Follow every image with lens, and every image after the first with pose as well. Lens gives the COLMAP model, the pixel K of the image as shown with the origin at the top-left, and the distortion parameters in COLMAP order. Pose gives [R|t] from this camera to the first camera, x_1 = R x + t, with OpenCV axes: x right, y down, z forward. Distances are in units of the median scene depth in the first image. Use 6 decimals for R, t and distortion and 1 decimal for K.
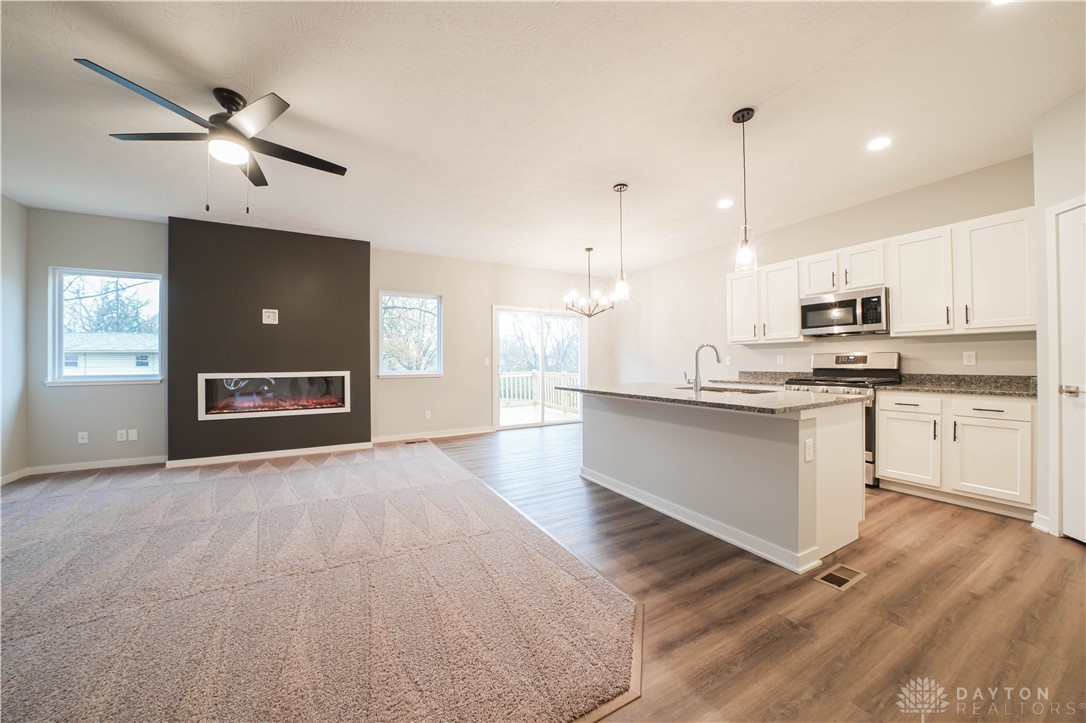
lens RADIAL K [[379.5, 0, 543.0], [0, 379.5, 361.5], [0, 0, 1]] dist [-0.000560, -0.000059]
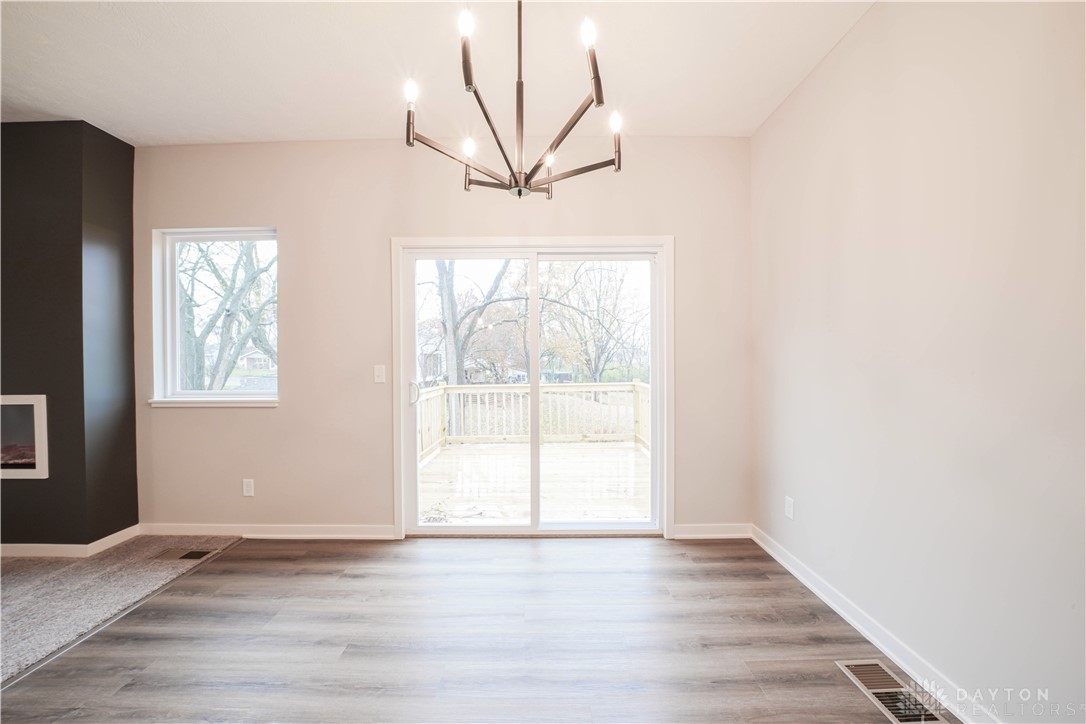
lens RADIAL K [[379.5, 0, 543.0], [0, 379.5, 362.0], [0, 0, 1]] dist [-0.000560, -0.000059]
pose [[0.845829, 0.002944, -0.533447, 0.251191], [0.001819, 0.999963, 0.008403, -0.017456], [0.533452, -0.008078, 0.845792, 0.796930]]
